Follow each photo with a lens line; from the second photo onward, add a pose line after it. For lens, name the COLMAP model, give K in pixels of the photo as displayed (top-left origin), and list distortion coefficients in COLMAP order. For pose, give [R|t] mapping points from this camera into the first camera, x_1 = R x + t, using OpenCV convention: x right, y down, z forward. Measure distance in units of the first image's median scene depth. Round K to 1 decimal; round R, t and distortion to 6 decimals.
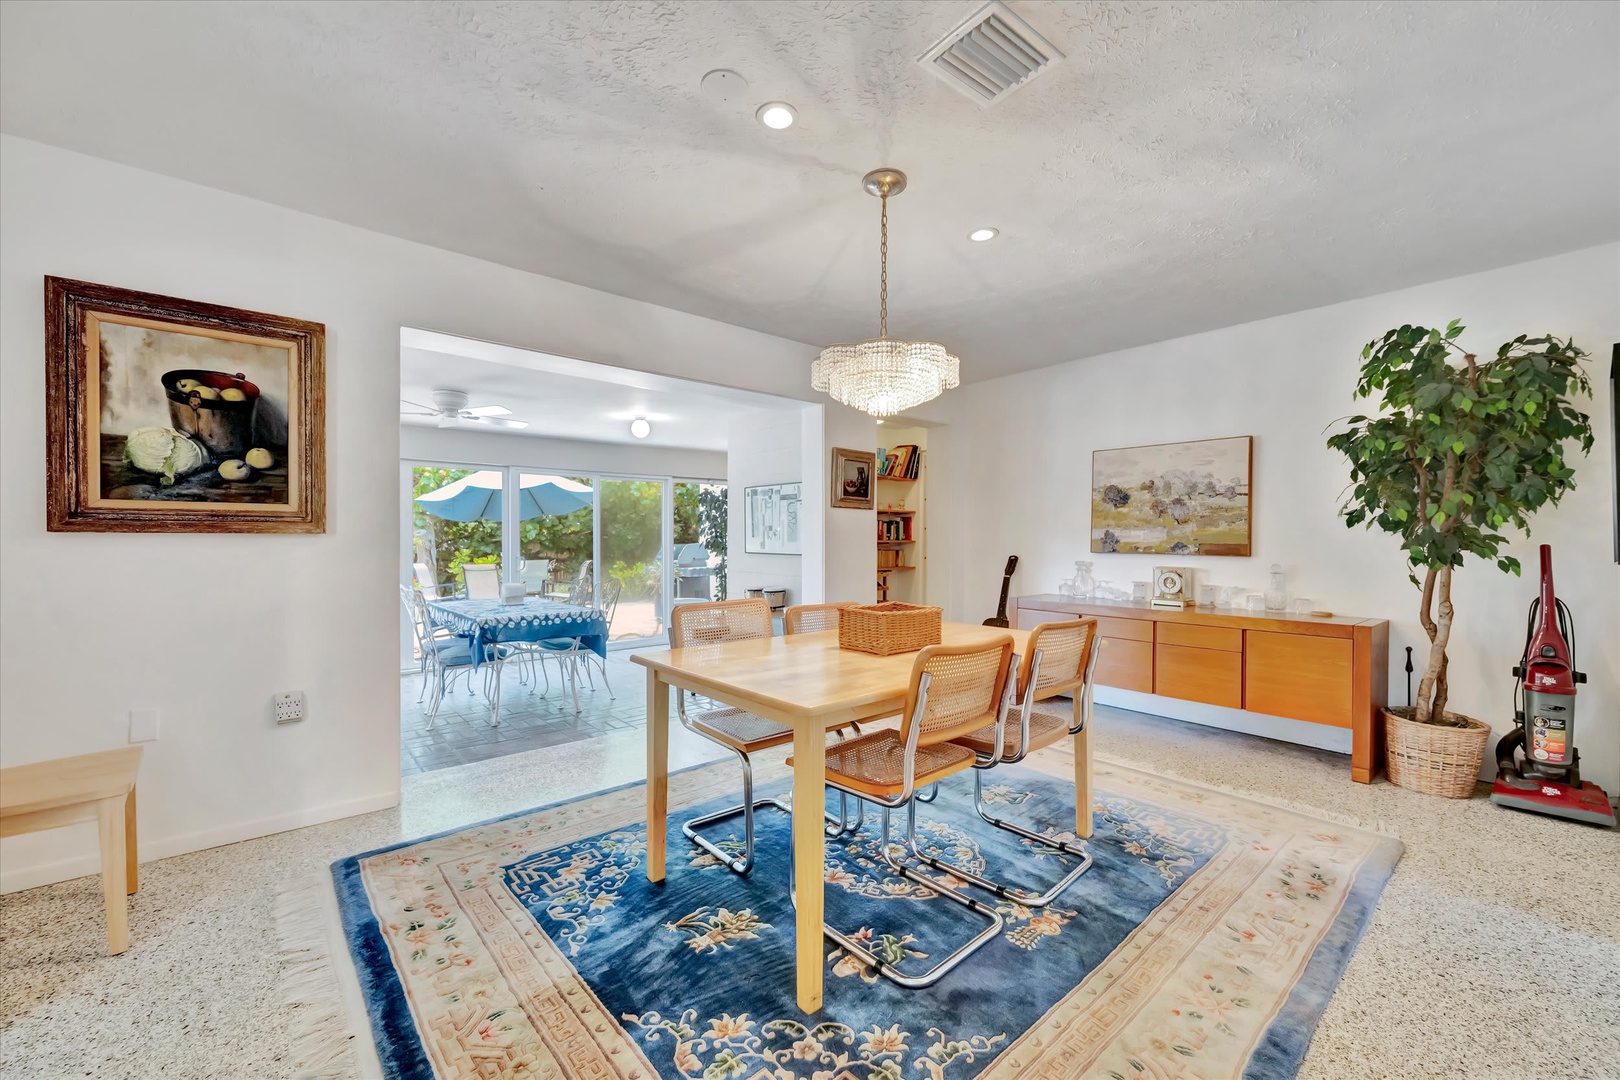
lens RADIAL K [[634.9, 0, 818.5], [0, 634.9, 548.2], [0, 0, 1]] dist [-0.001526, -0.000166]
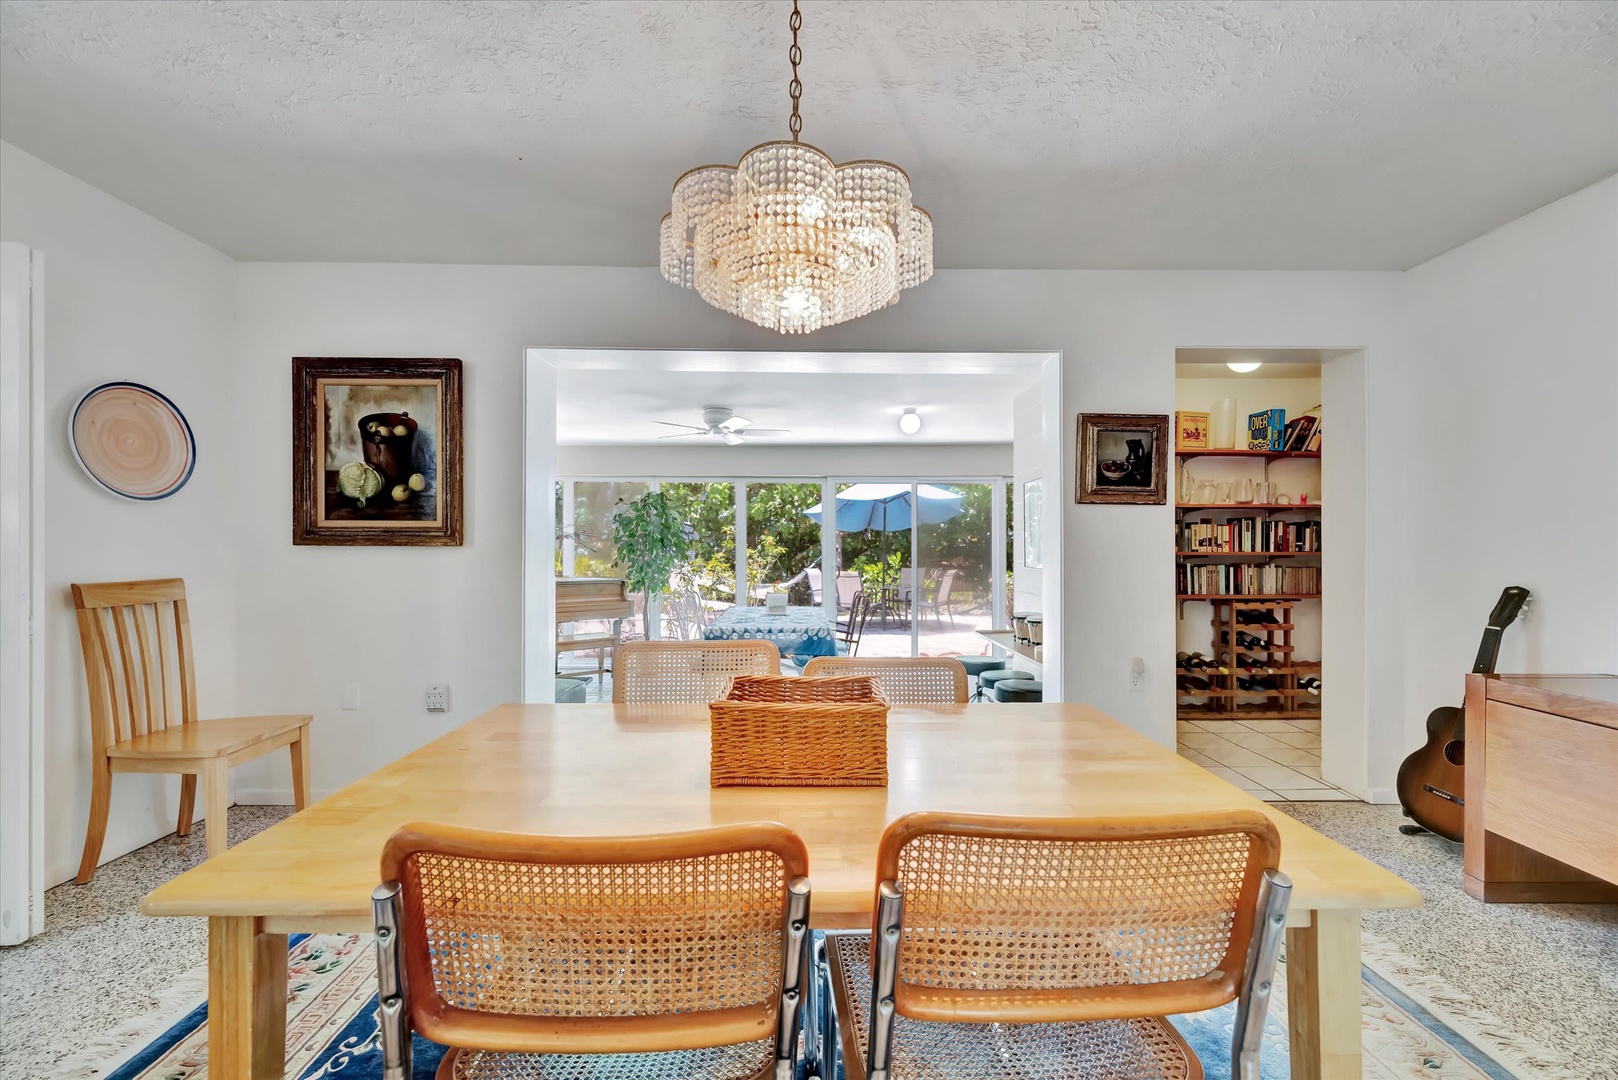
lens RADIAL K [[634.1, 0, 818.6], [0, 634.1, 545.2], [0, 0, 1]] dist [-0.001526, -0.000166]
pose [[0.765917, 0.000019, -0.642940, 0.281266], [-0.010738, 0.999861, -0.012763, -0.011242], [0.642850, 0.016679, 0.765811, 0.368623]]
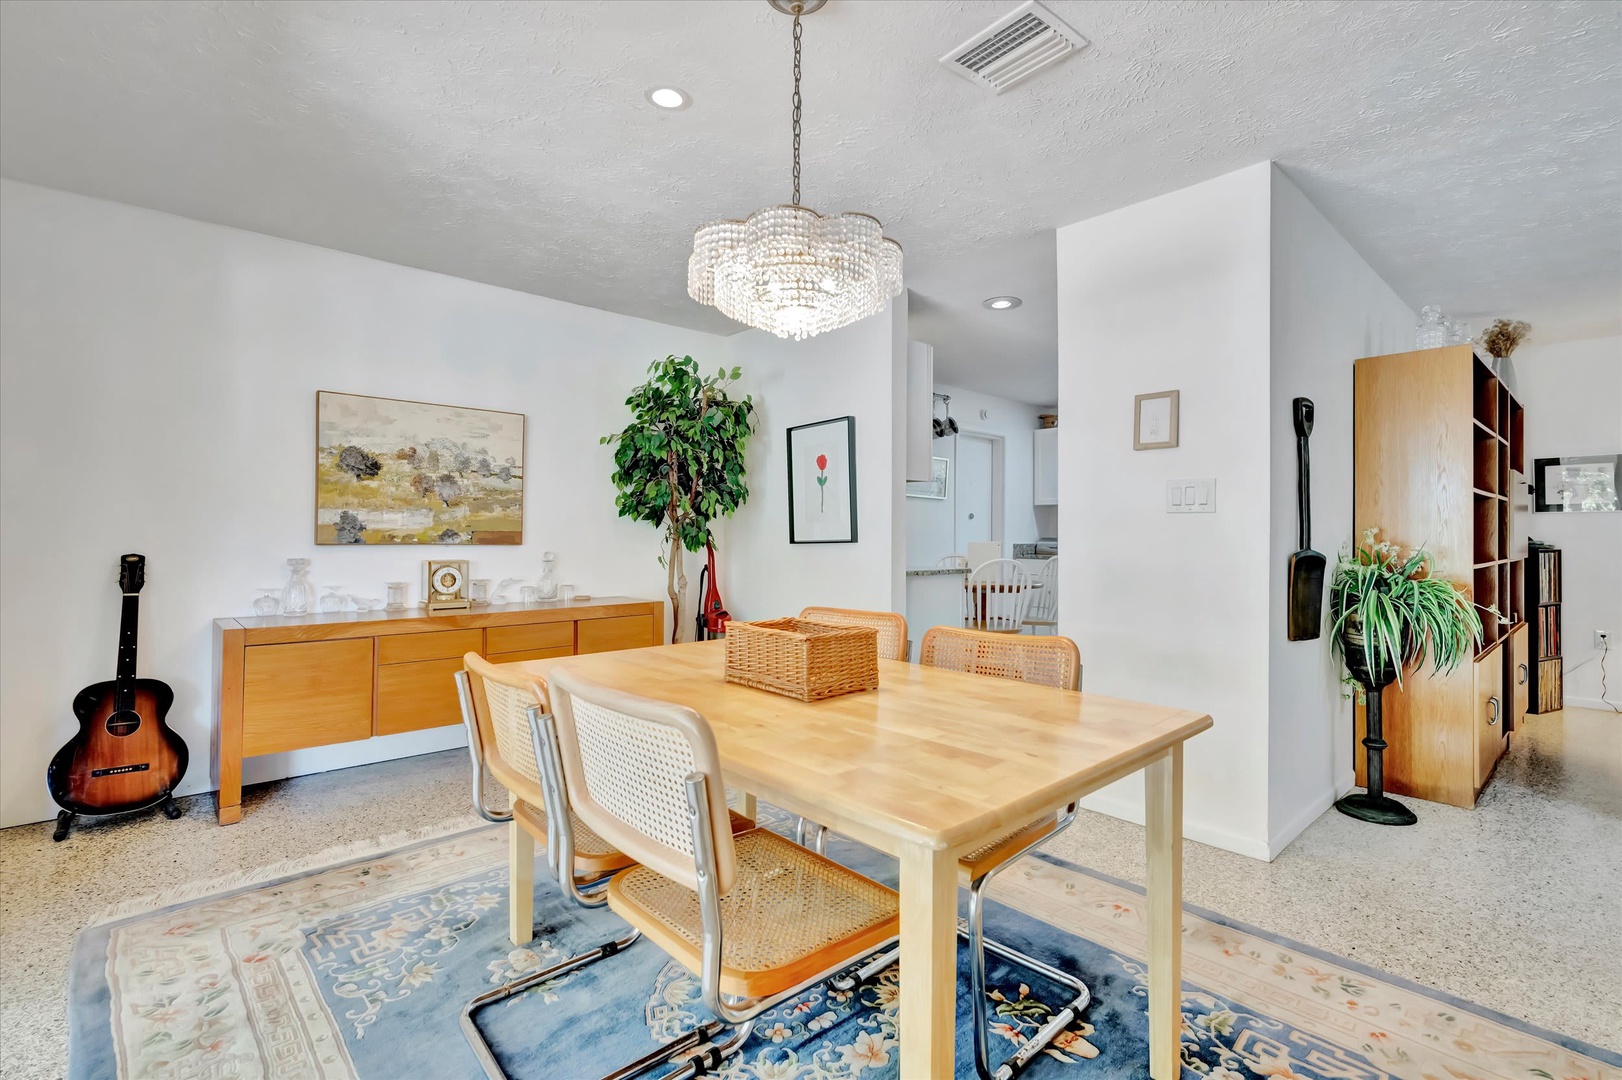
lens RADIAL K [[739.2, 0, 806.1], [0, 739.2, 527.7], [0, 0, 1]] dist [0.002011, 0.000177]
pose [[-0.011467, 0.004779, 0.999923, -0.413293], [0.010453, 0.999935, -0.004659, -0.002570], [-0.999880, 0.010399, -0.011516, 0.617564]]
